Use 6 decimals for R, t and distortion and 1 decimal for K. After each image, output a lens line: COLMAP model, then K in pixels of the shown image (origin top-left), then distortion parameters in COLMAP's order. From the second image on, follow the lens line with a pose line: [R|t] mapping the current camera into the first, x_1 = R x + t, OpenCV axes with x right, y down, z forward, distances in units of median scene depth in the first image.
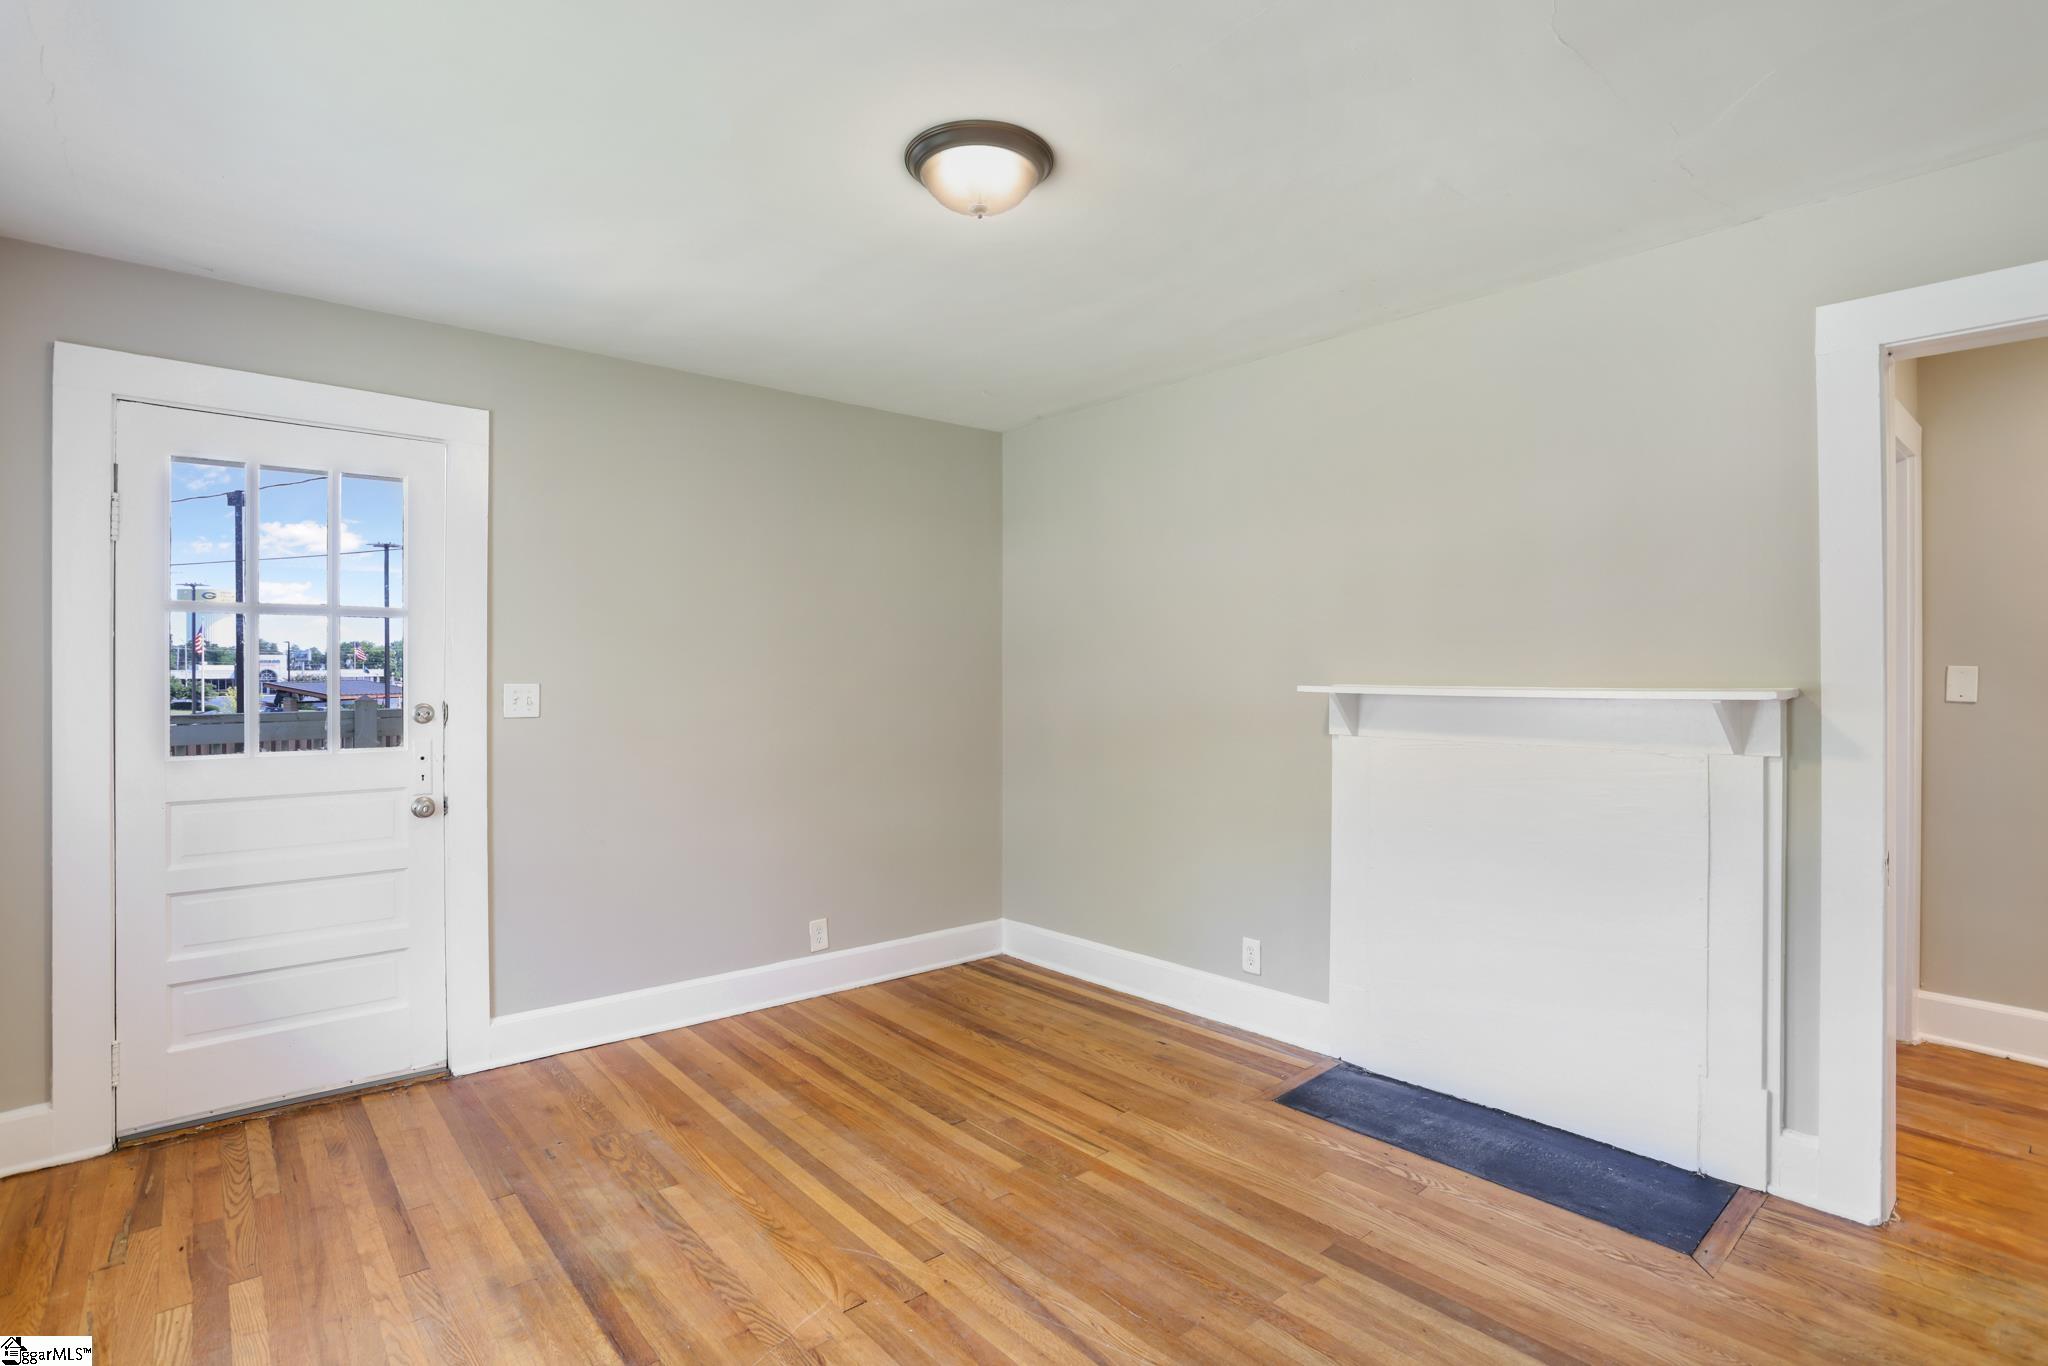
lens RADIAL K [[994.1, 0, 1024.0], [0, 994.1, 683.0], [0, 0, 1]] dist [-0.062237, 0.025464]
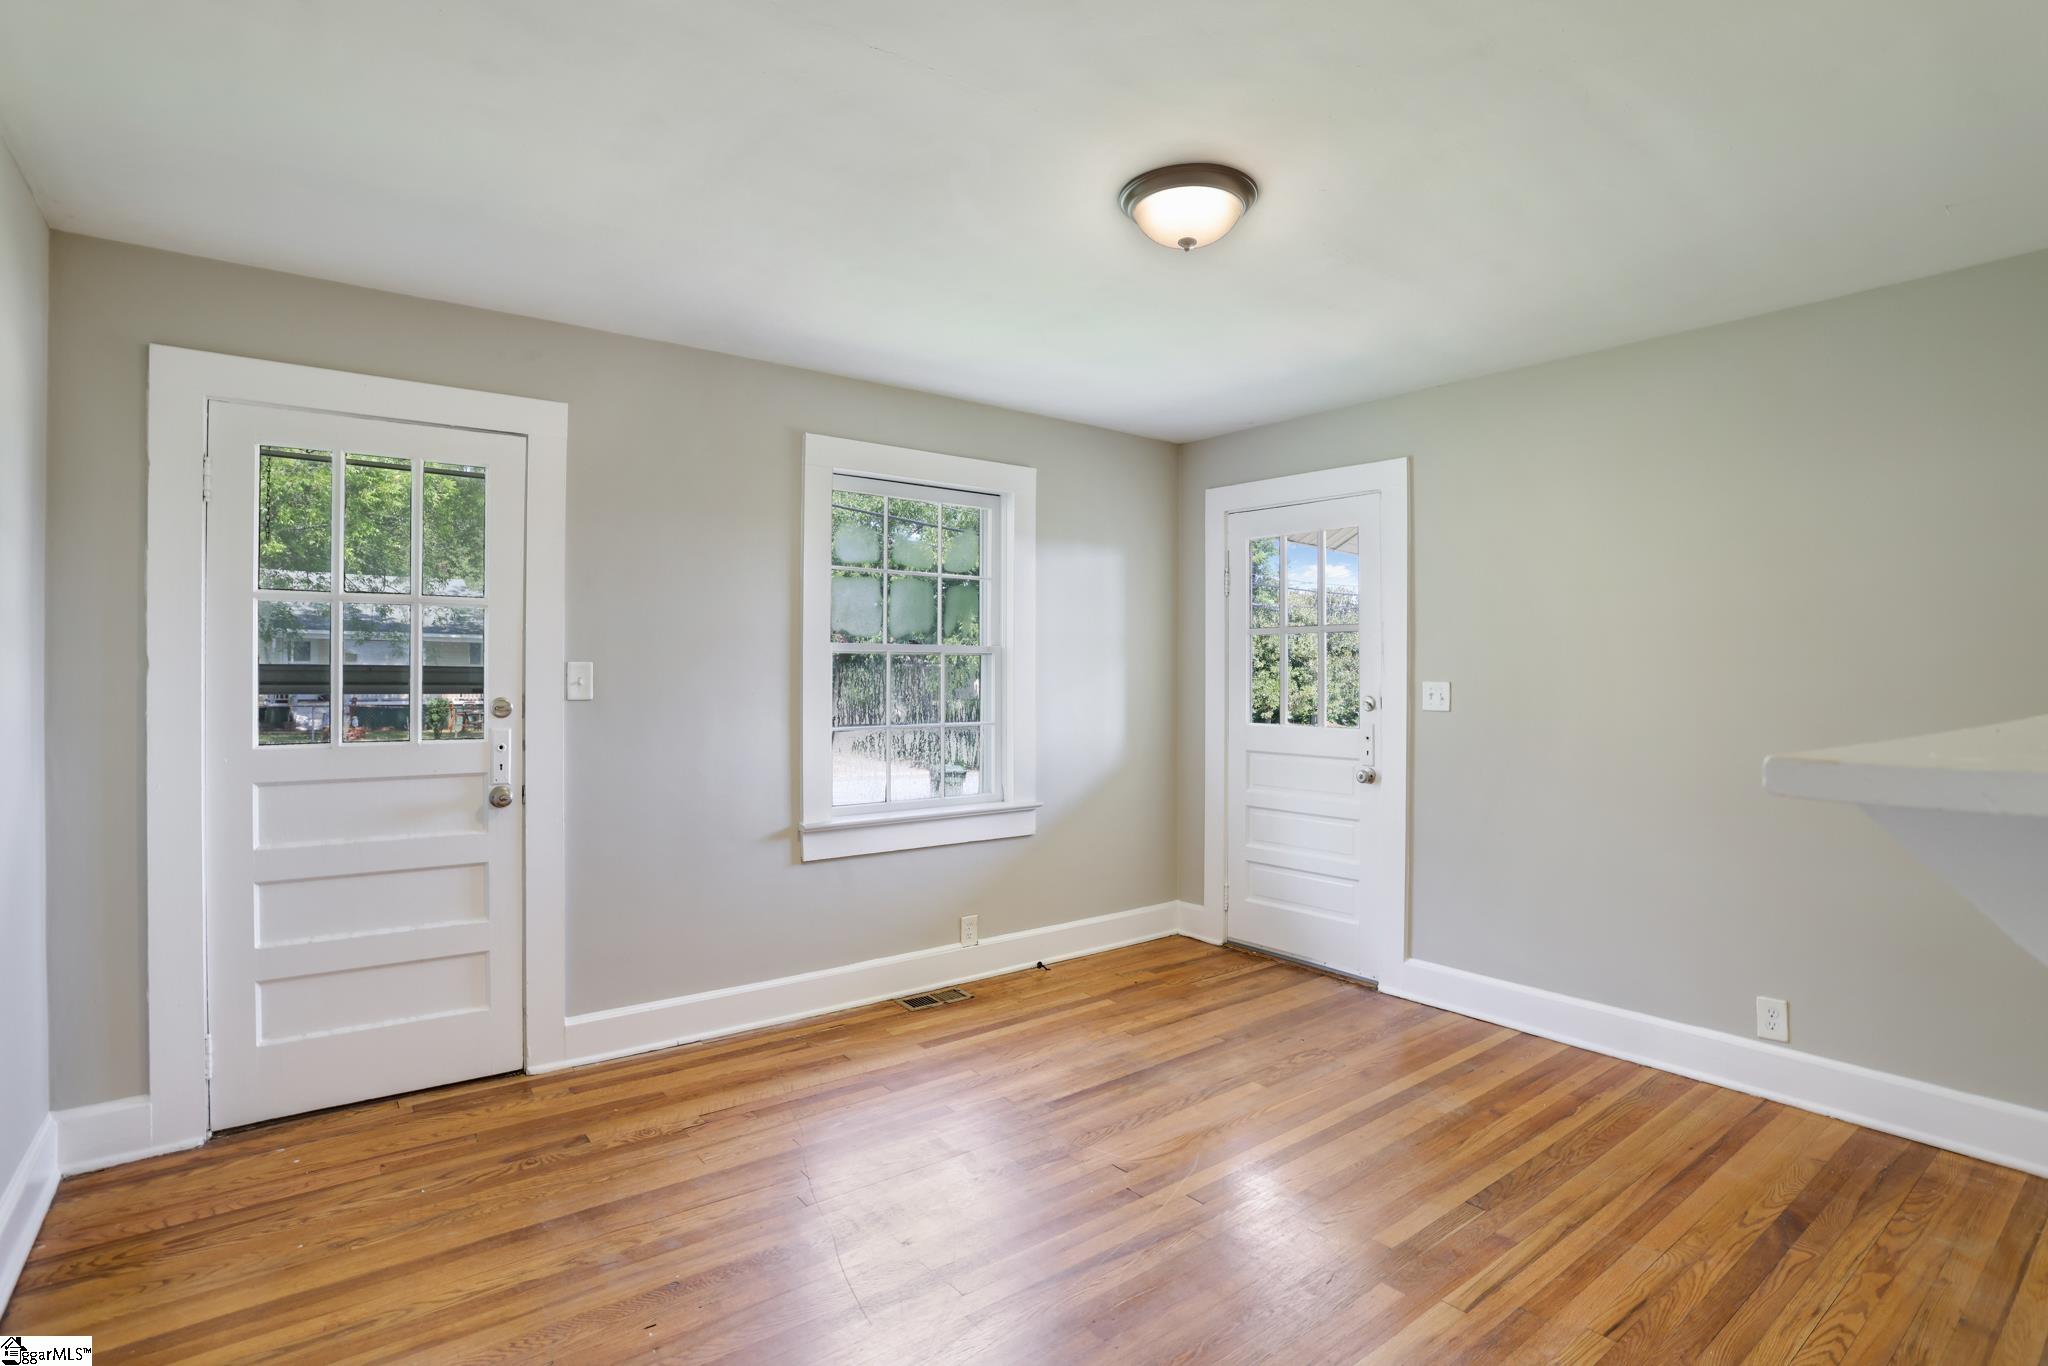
lens RADIAL K [[994.1, 0, 1024.0], [0, 994.1, 683.0], [0, 0, 1]] dist [-0.062237, 0.025464]
pose [[-0.050140, 0.009461, -0.998697, 0.735764], [-0.008508, 0.999915, 0.009900, -0.005651], [0.998706, 0.008993, -0.050055, 0.615076]]
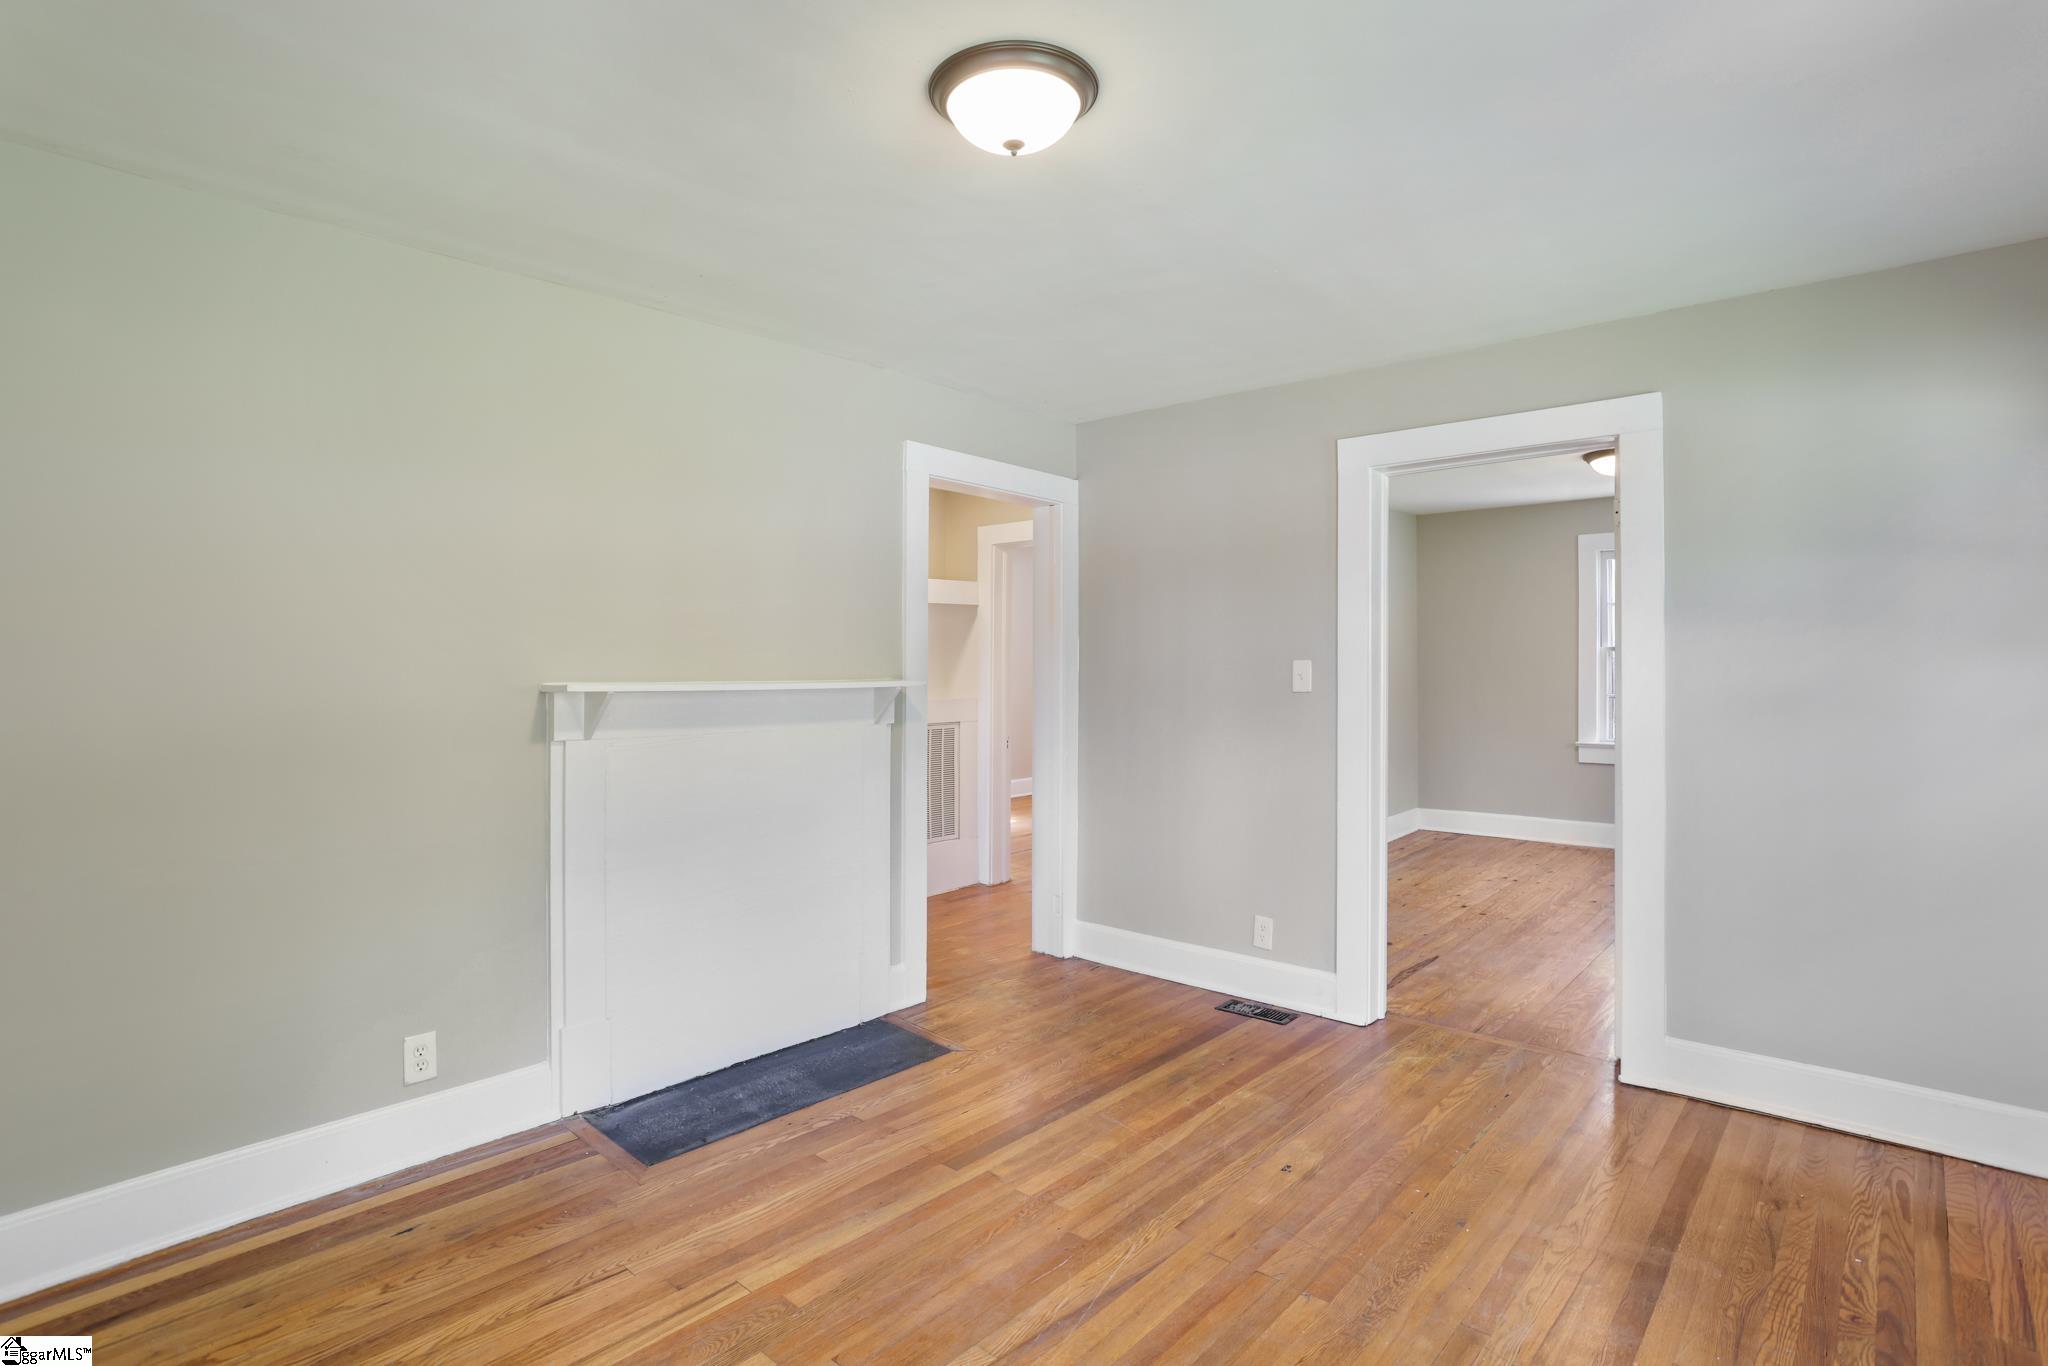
lens RADIAL K [[1001.5, 0, 1015.5], [0, 1001.5, 665.6], [0, 0, 1]] dist [-0.064348, 0.024931]
pose [[-0.115652, 0.005606, 0.993274, -0.629879], [0.007507, 0.999960, -0.004770, -0.006360], [-0.993261, 0.006905, -0.115690, 0.764525]]
